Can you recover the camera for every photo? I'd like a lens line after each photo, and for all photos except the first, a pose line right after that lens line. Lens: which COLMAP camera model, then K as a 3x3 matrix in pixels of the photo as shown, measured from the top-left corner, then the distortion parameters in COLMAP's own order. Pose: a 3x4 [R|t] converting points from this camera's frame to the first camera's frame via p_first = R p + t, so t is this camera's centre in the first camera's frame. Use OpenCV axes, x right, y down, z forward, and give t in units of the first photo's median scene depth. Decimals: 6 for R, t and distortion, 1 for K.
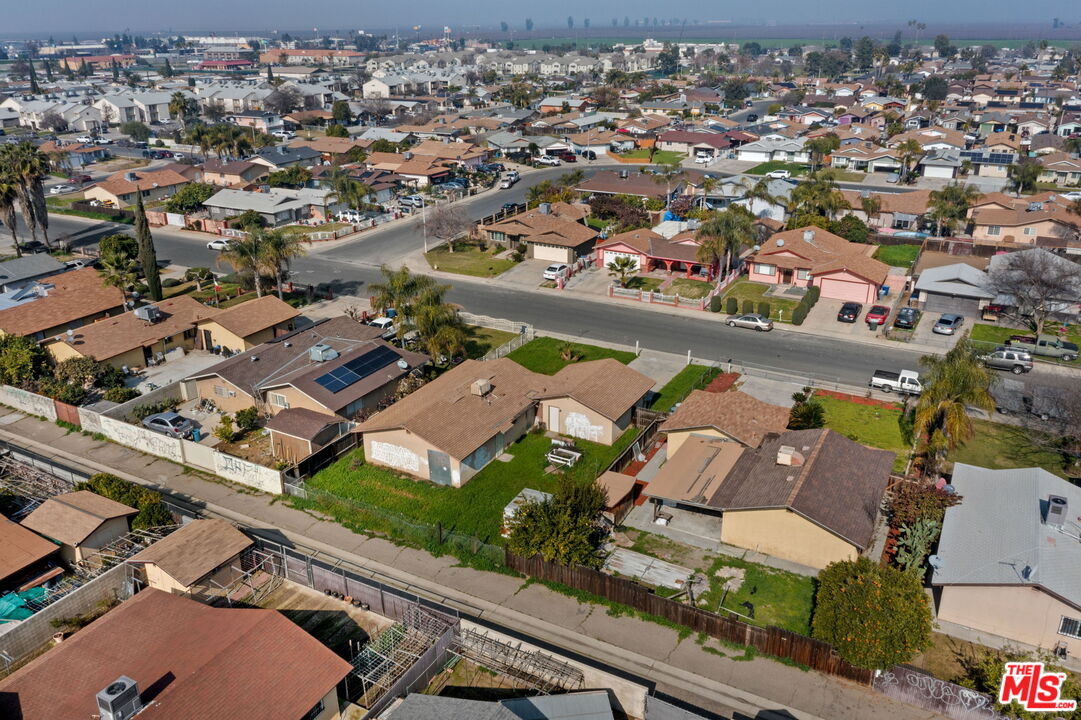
lens RADIAL K [[859.6, 0, 543.3], [0, 859.6, 360.4], [0, 0, 1]] dist [-0.011797, 0.001701]
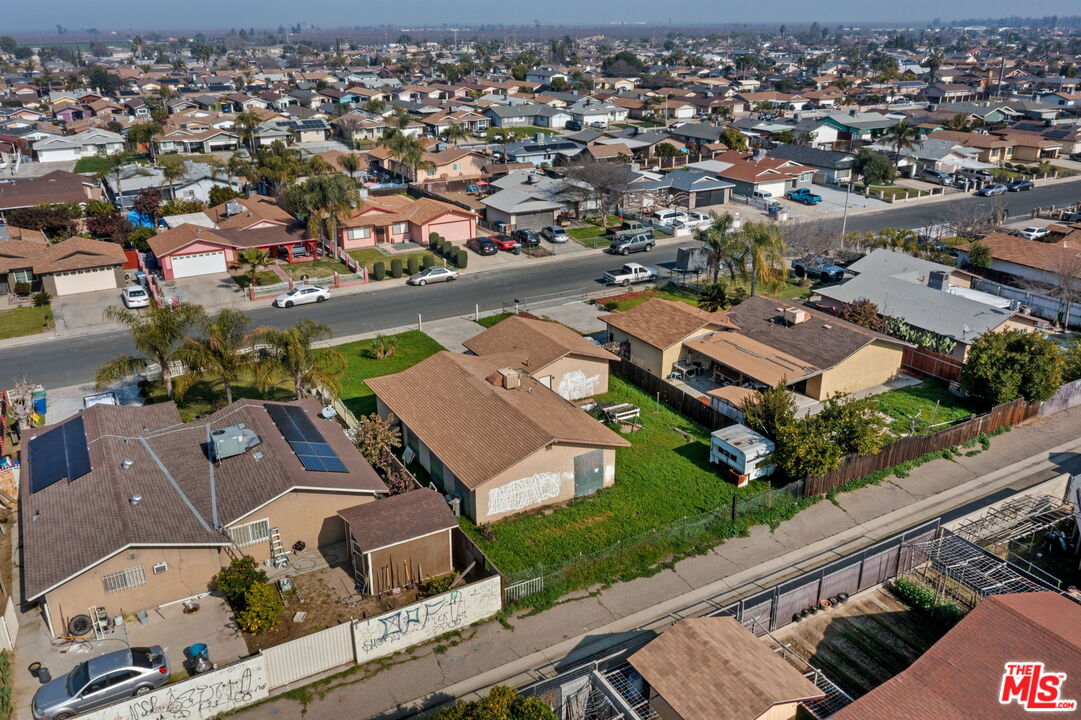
lens RADIAL K [[859.6, 0, 542.6], [0, 859.6, 360.1], [0, 0, 1]] dist [-0.011797, 0.001701]
pose [[0.522841, -0.309498, 0.794260, -0.575535], [0.318530, 0.935198, 0.154738, -0.080979], [-0.790681, 0.172092, 0.587544, 0.451000]]
